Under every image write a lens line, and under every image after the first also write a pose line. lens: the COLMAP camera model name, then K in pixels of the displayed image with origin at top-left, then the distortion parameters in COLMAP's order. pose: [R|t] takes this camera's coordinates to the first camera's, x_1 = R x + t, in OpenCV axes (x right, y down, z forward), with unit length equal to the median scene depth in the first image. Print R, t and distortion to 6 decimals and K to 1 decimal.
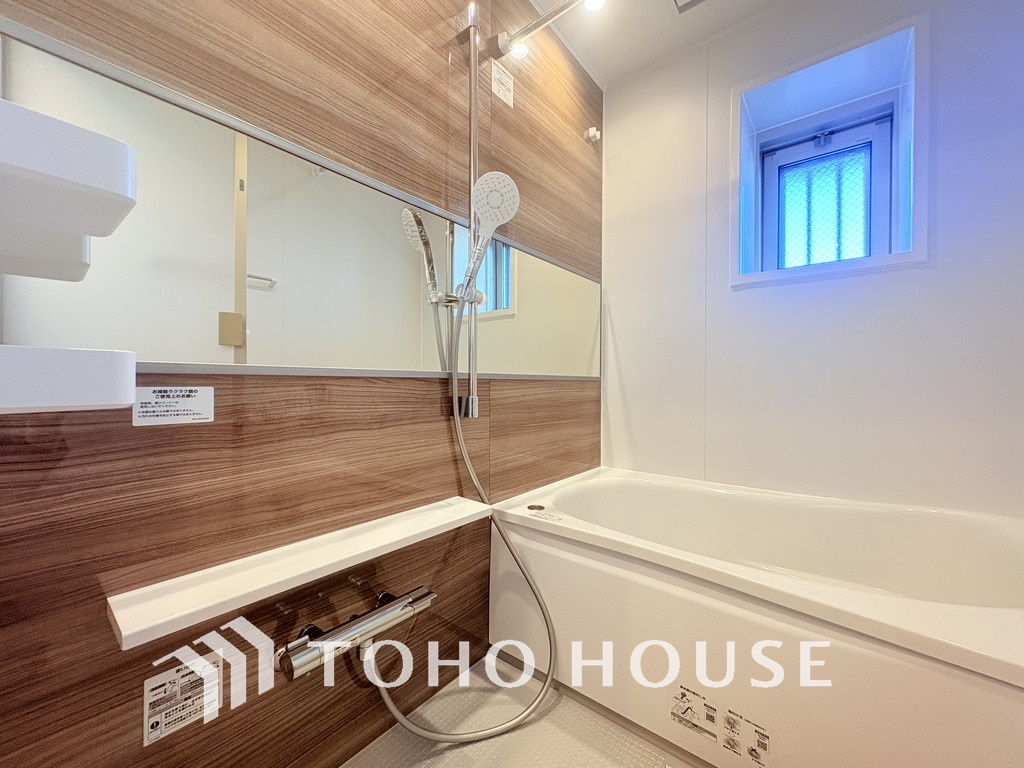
lens RADIAL K [[407.7, 0, 508.1], [0, 407.7, 384.1], [0, 0, 1]] dist [-0.000909, -0.000410]
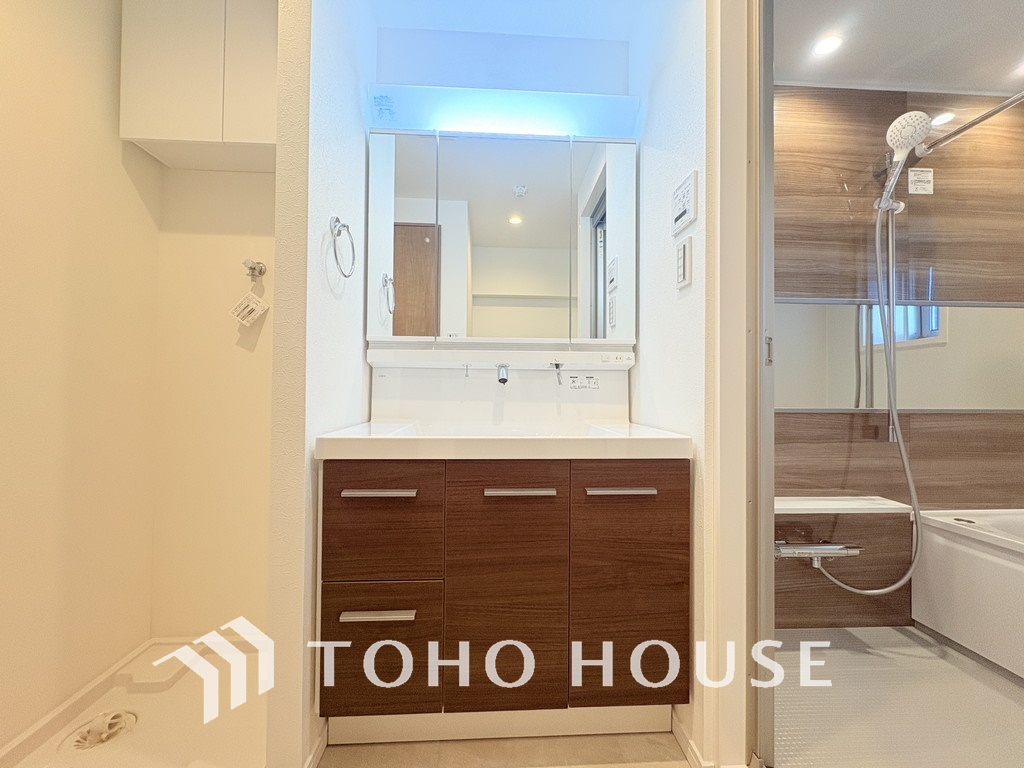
lens RADIAL K [[407.7, 0, 510.5], [0, 407.7, 387.0], [0, 0, 1]] dist [-0.000909, -0.000410]
pose [[0.673128, -0.008642, -0.739475, 0.061020], [-0.005319, 0.999849, -0.016527, -0.069683], [0.739507, 0.015058, 0.672981, -0.851767]]
